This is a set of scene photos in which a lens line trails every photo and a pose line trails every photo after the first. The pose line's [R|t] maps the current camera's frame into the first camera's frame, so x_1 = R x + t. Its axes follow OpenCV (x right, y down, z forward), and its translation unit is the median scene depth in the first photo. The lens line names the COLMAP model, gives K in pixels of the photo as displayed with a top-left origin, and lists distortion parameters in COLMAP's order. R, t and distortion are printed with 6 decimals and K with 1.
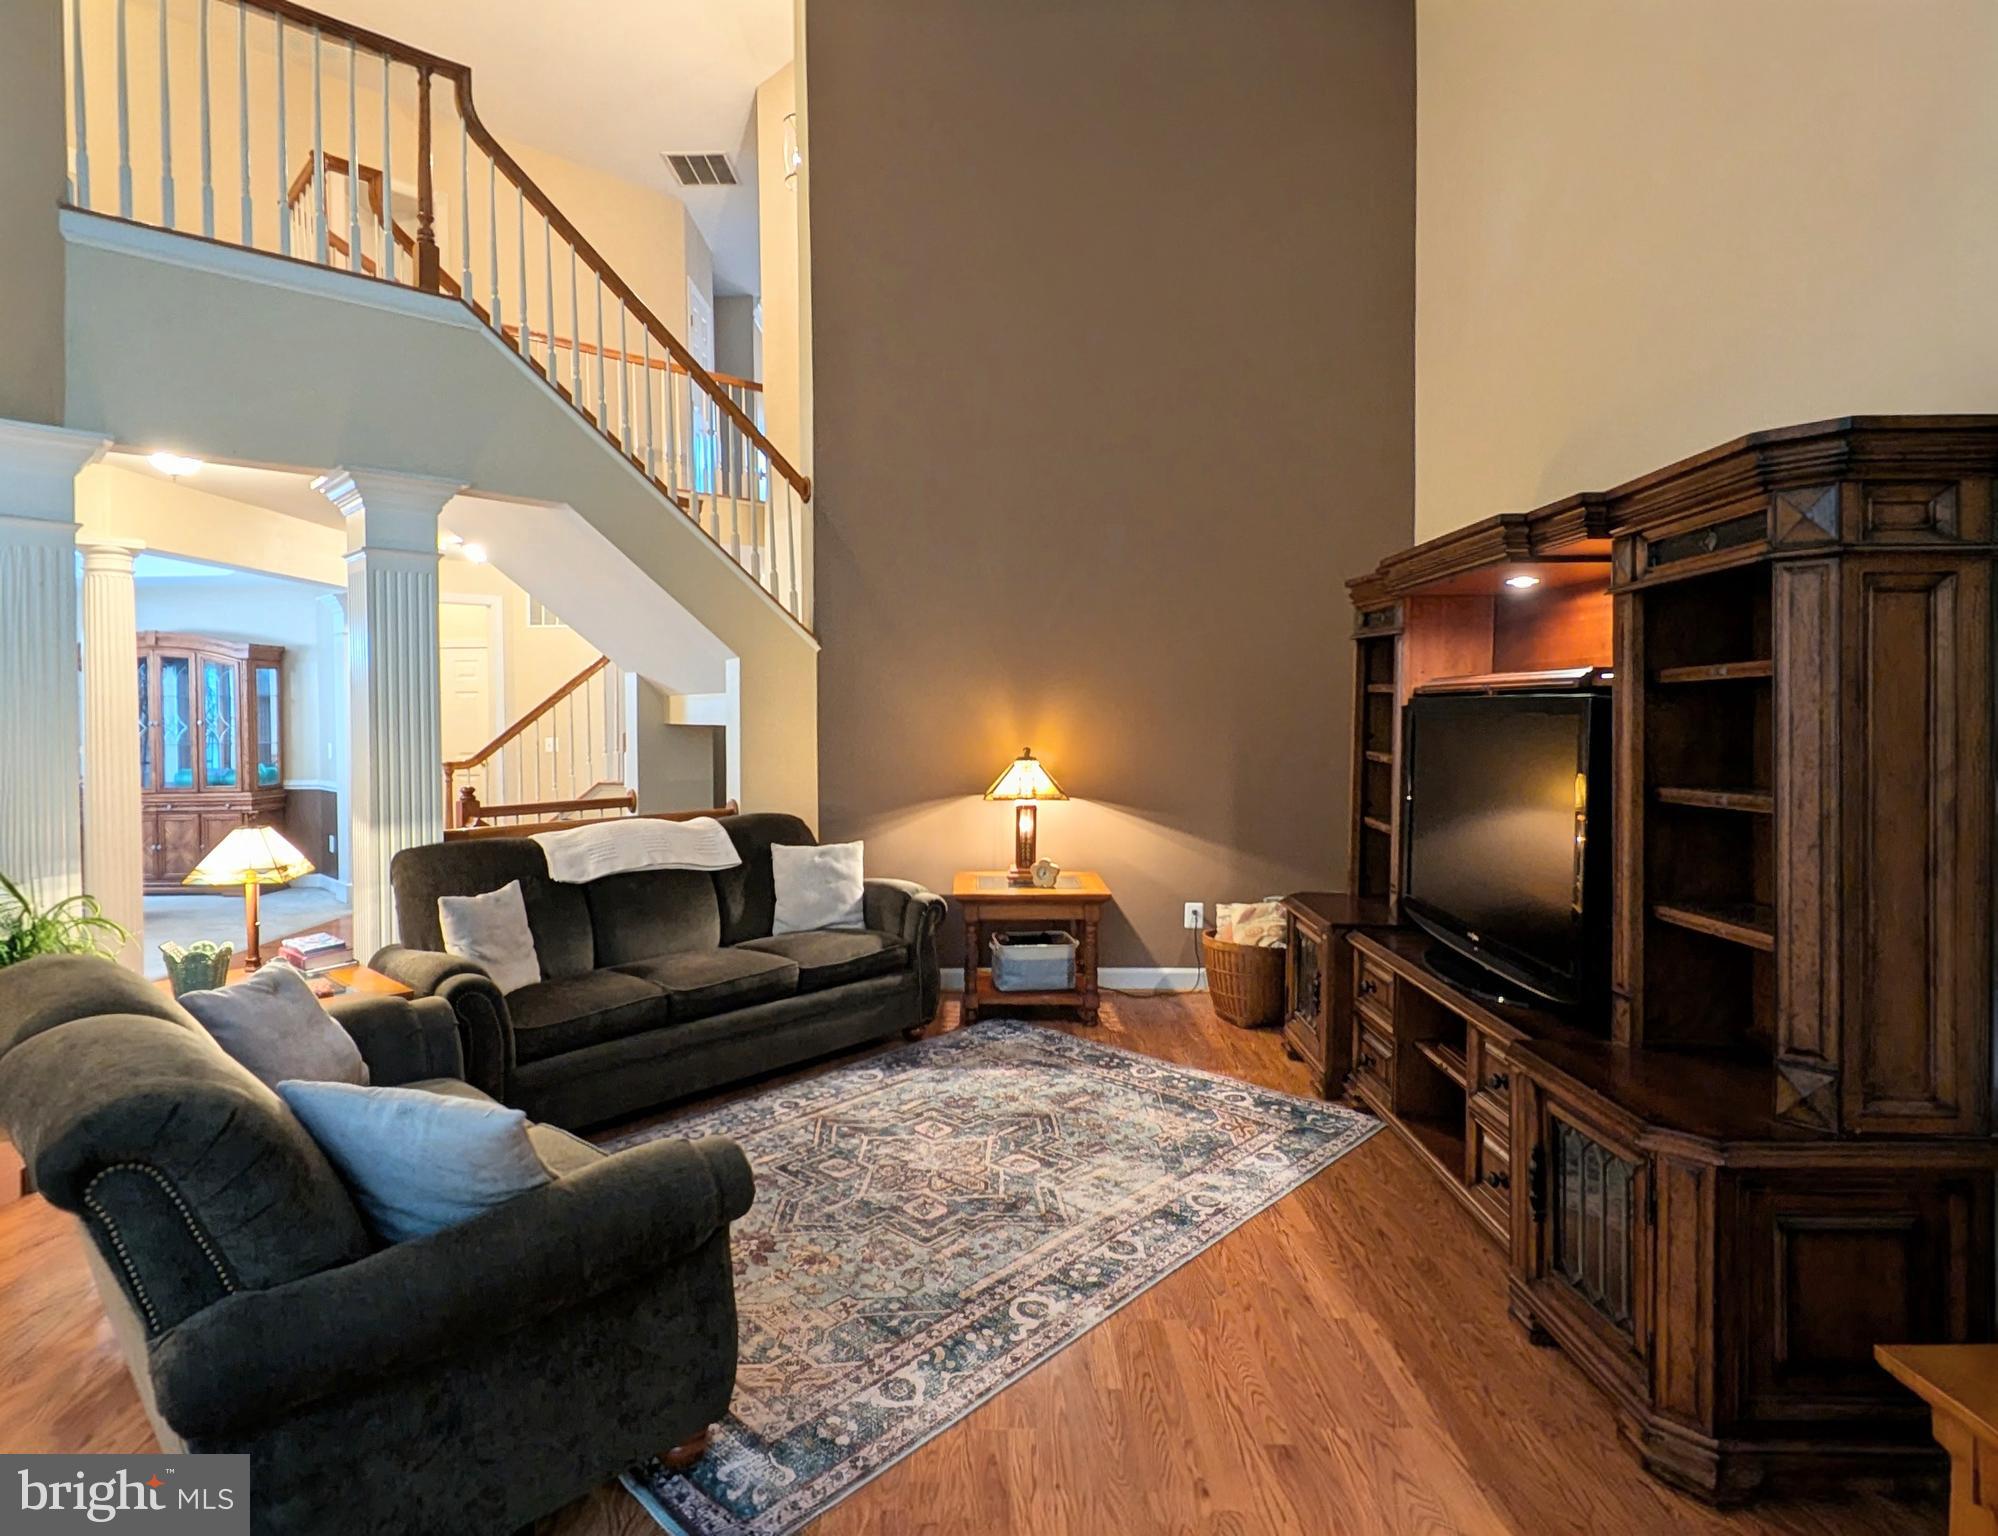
lens RADIAL K [[1059.0, 0, 1000.5], [0, 1059.0, 732.7], [0, 0, 1]] dist [0.022736, -0.029115]
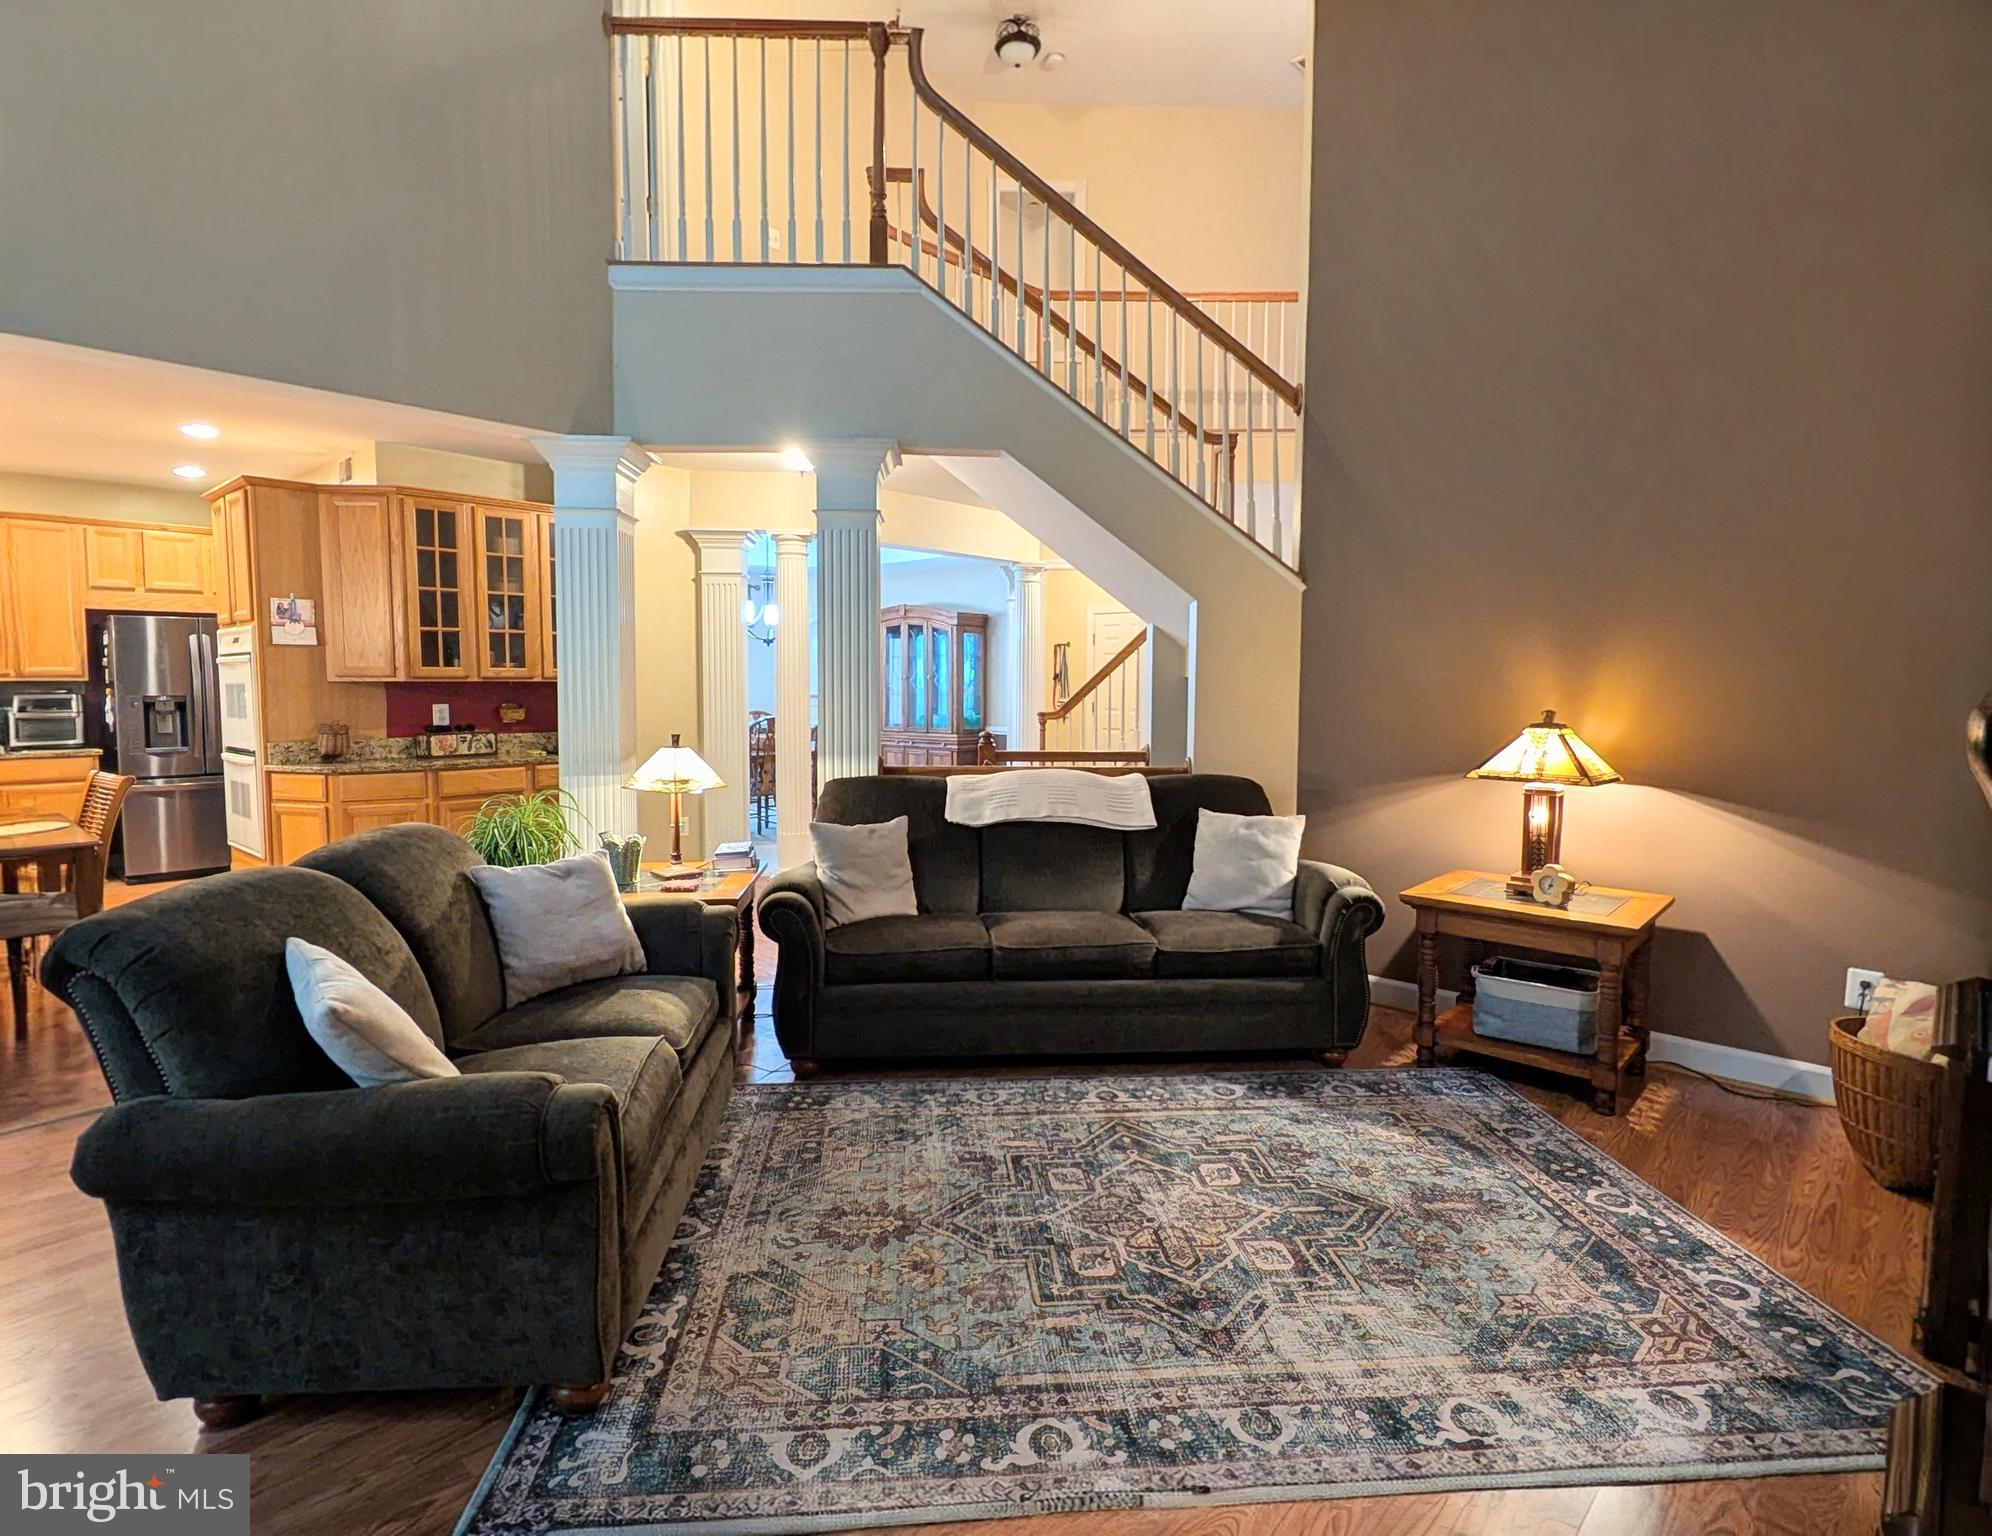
lens RADIAL K [[1050.9, 0, 1027.1], [0, 1050.9, 757.5], [0, 0, 1]] dist [0.031147, -0.029390]
pose [[0.738623, 0.057480, -0.671663, 0.303324], [-0.023124, 0.997932, 0.059973, 0.014156], [0.673721, -0.028765, 0.738425, 0.285394]]
